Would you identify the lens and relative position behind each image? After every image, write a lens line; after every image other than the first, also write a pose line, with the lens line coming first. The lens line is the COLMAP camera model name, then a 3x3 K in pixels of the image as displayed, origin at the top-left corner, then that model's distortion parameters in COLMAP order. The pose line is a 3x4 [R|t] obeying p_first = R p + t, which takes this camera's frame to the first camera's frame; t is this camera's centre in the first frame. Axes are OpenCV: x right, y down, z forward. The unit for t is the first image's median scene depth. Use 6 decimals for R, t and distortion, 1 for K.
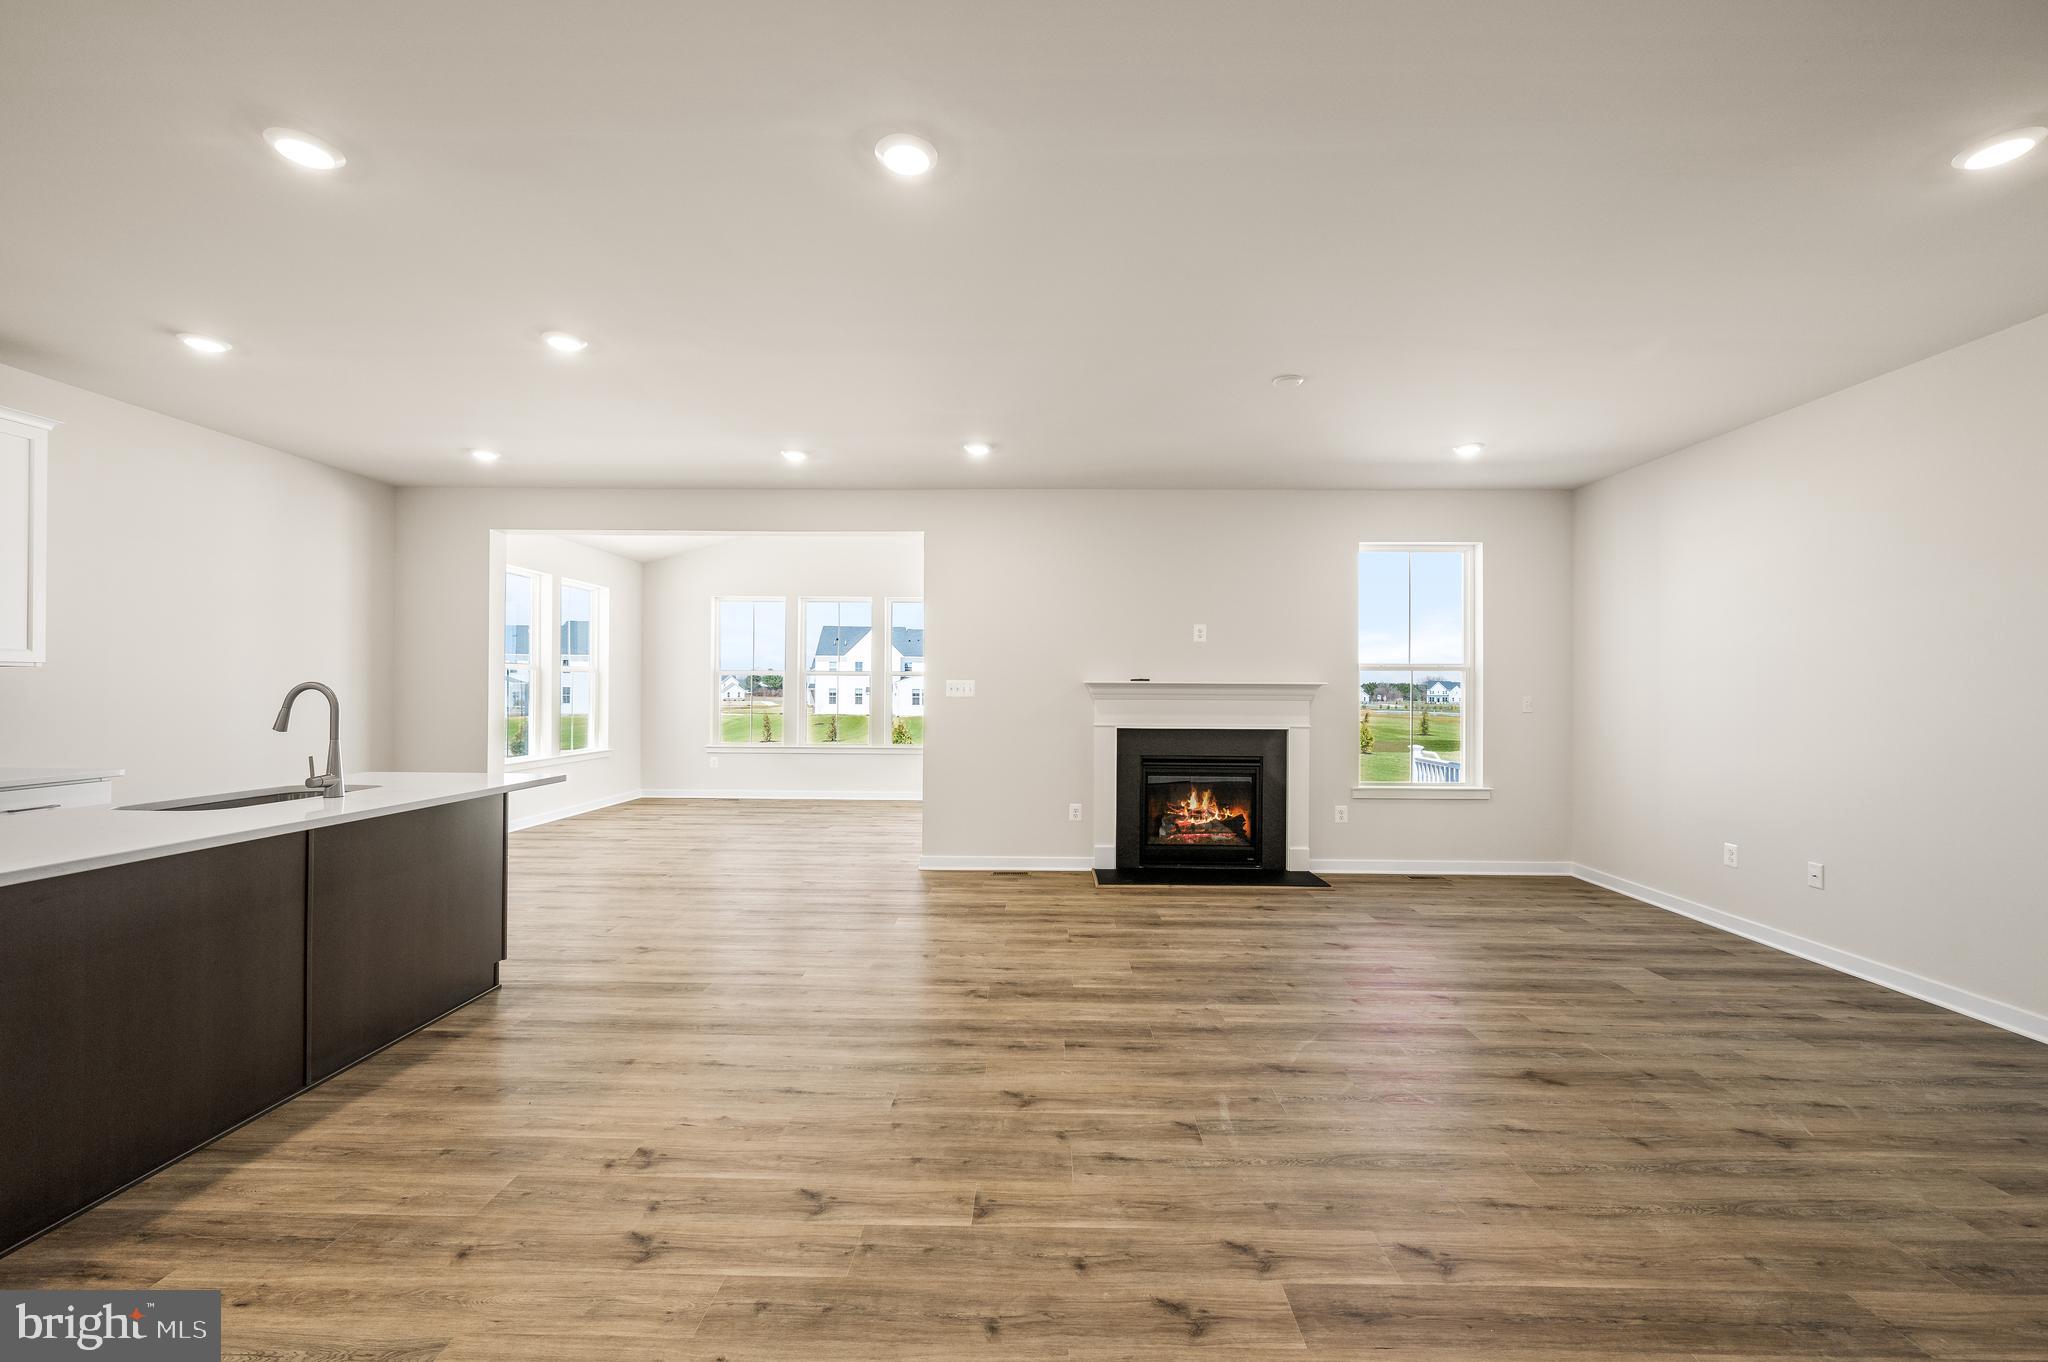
lens RADIAL K [[794.0, 0, 1037.5], [0, 794.0, 690.3], [0, 0, 1]] dist [-0.009452, 0.001148]
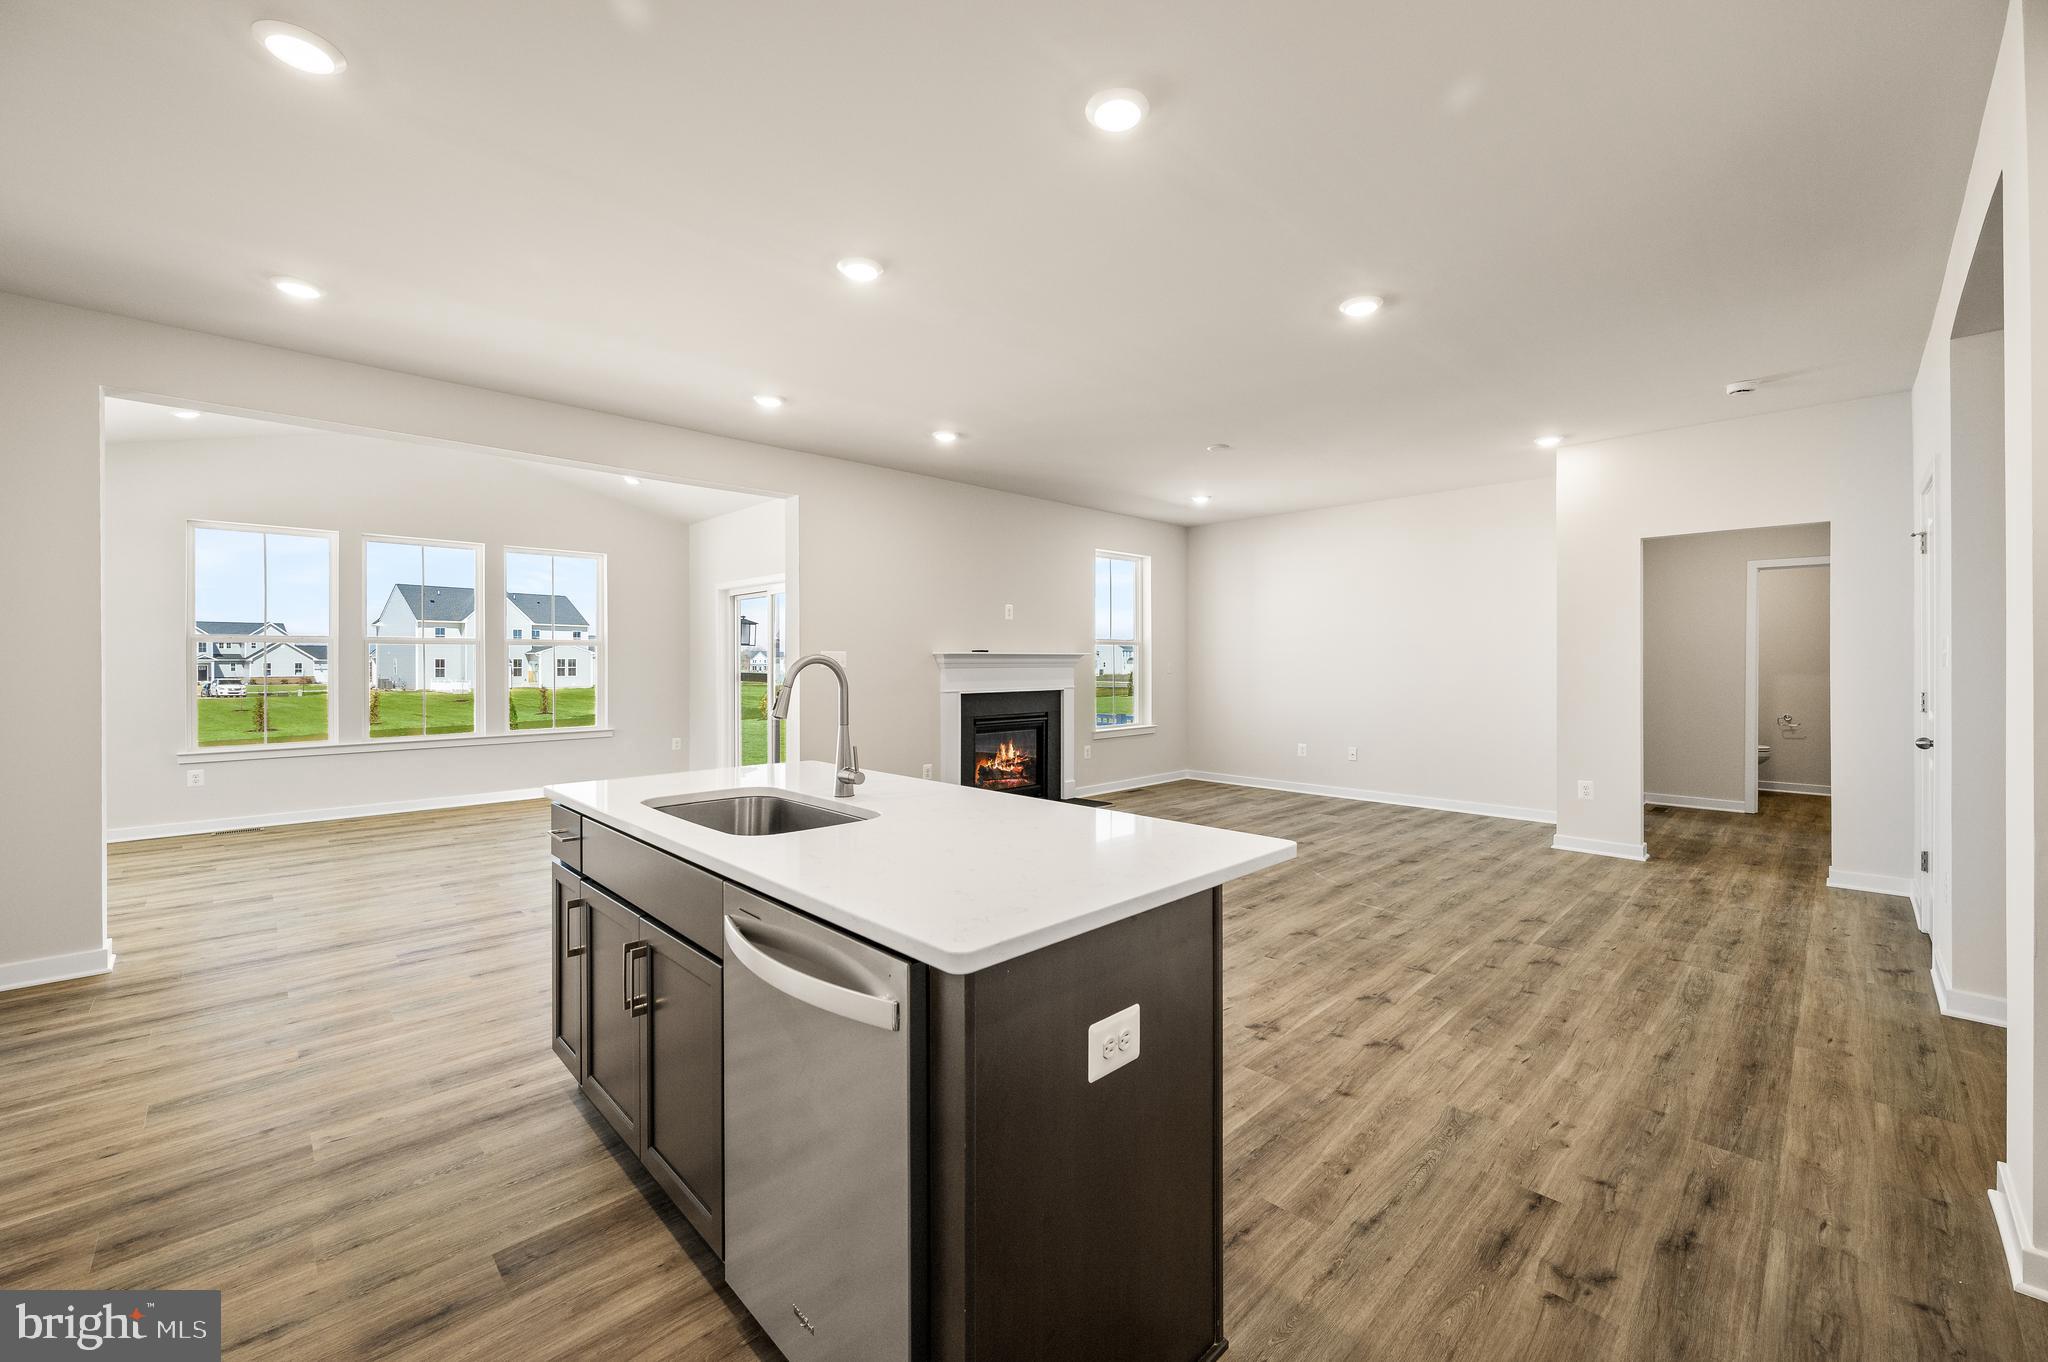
lens RADIAL K [[794.0, 0, 1010.9], [0, 794.0, 662.0], [0, 0, 1]] dist [-0.009452, 0.001148]
pose [[0.719972, -0.009660, 0.693936, -0.795544], [0.009288, 0.999948, 0.004284, -0.001035], [-0.693941, 0.003362, 0.720024, 0.175425]]
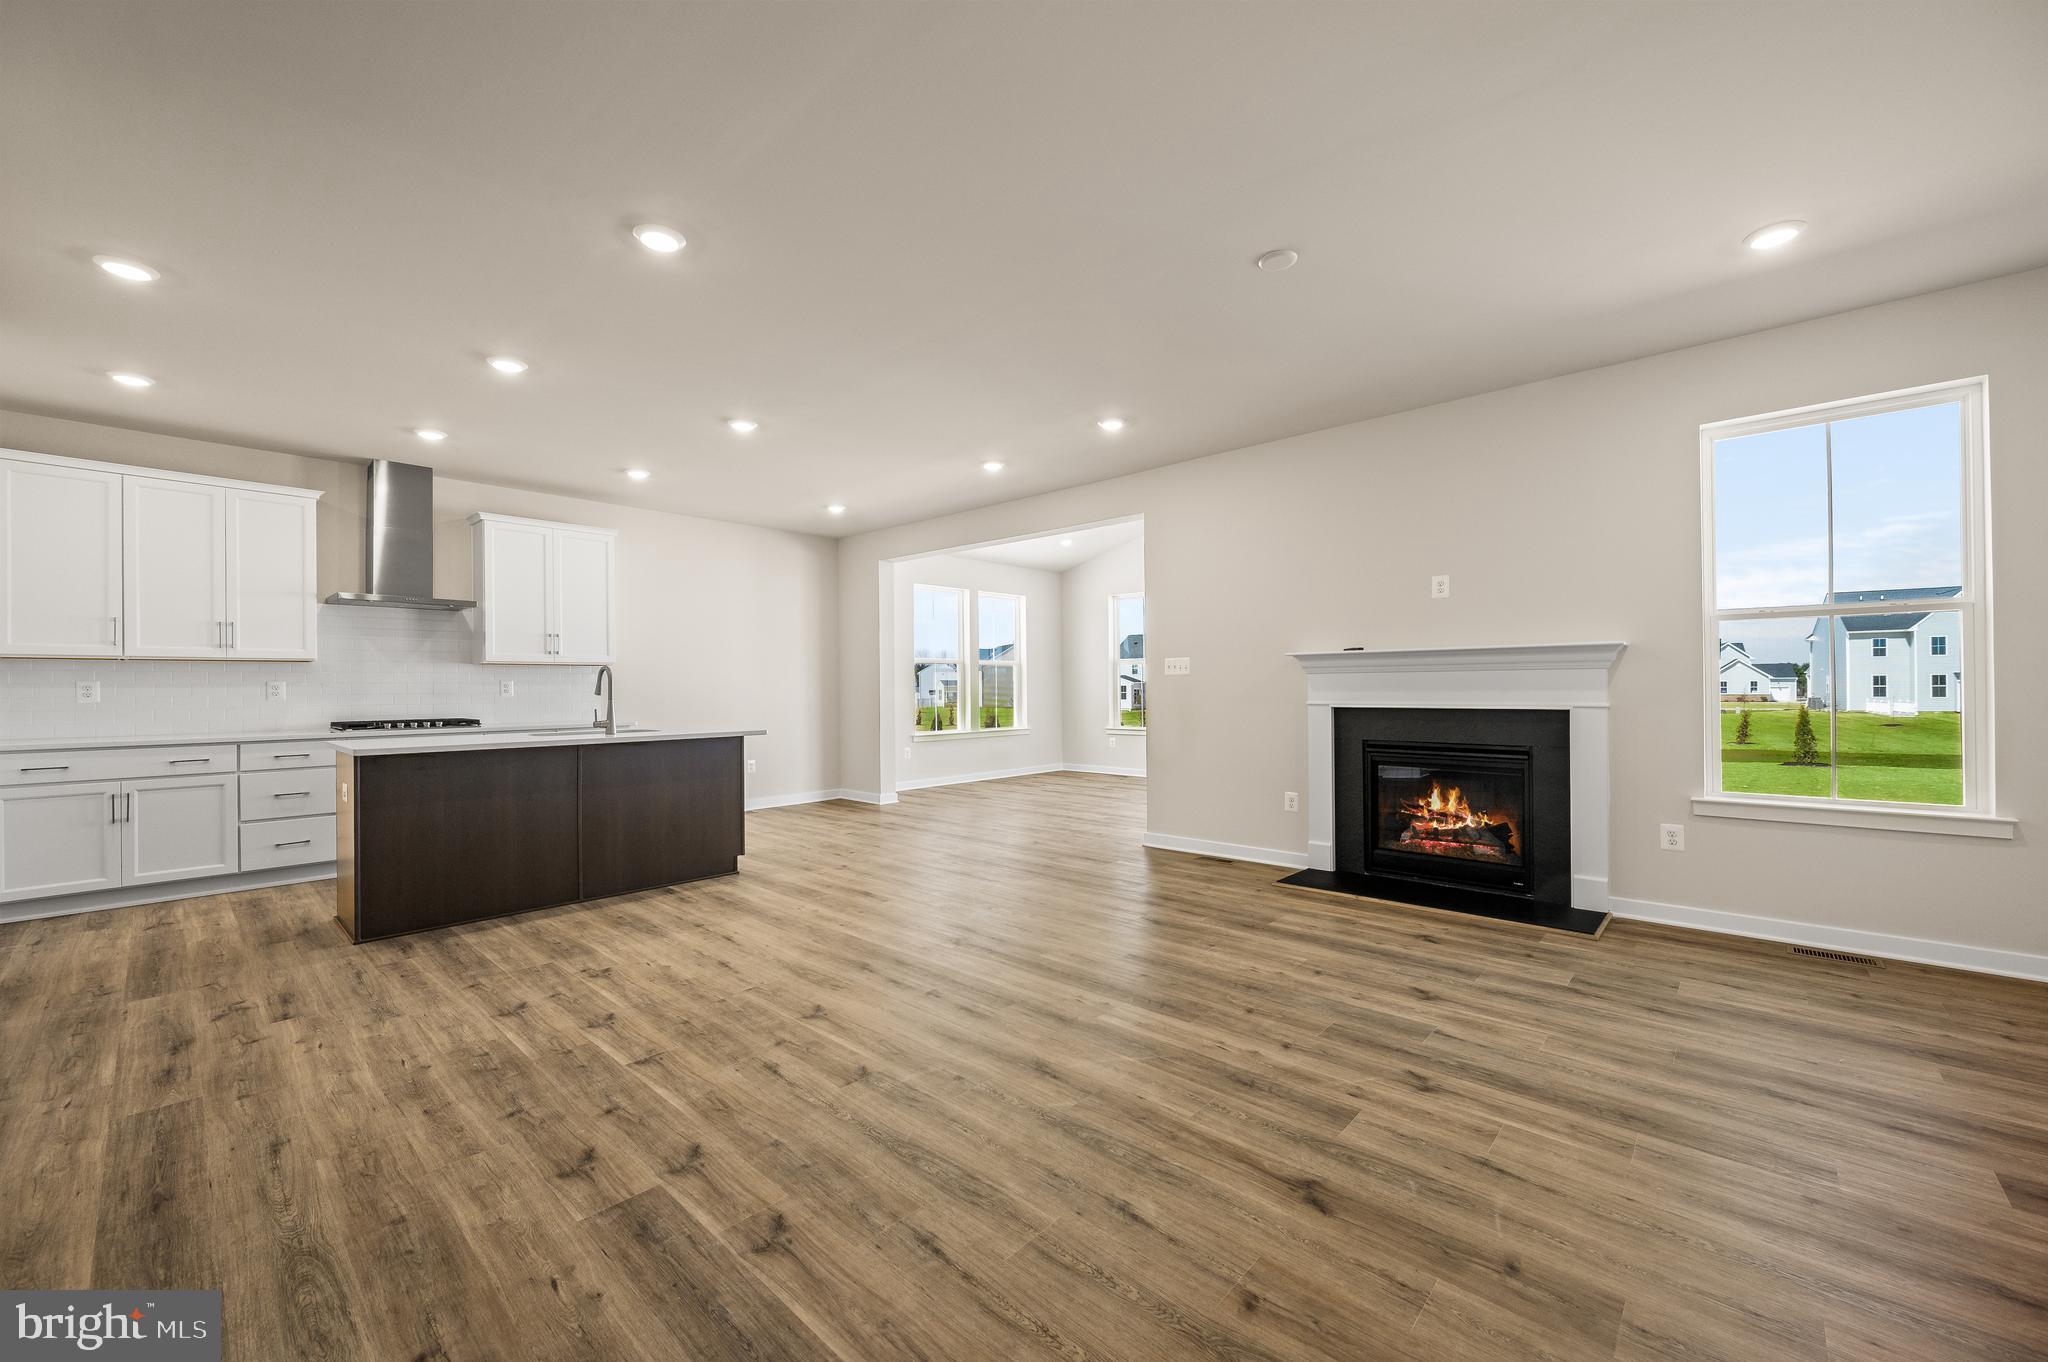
lens RADIAL K [[794.0, 0, 1067.2], [0, 794.0, 684.1], [0, 0, 1]] dist [-0.009452, 0.001148]
pose [[0.762869, -0.015851, -0.646359, 0.544884], [0.012175, 0.999874, -0.010151, 0.035902], [0.646439, -0.000126, 0.762966, 0.206865]]
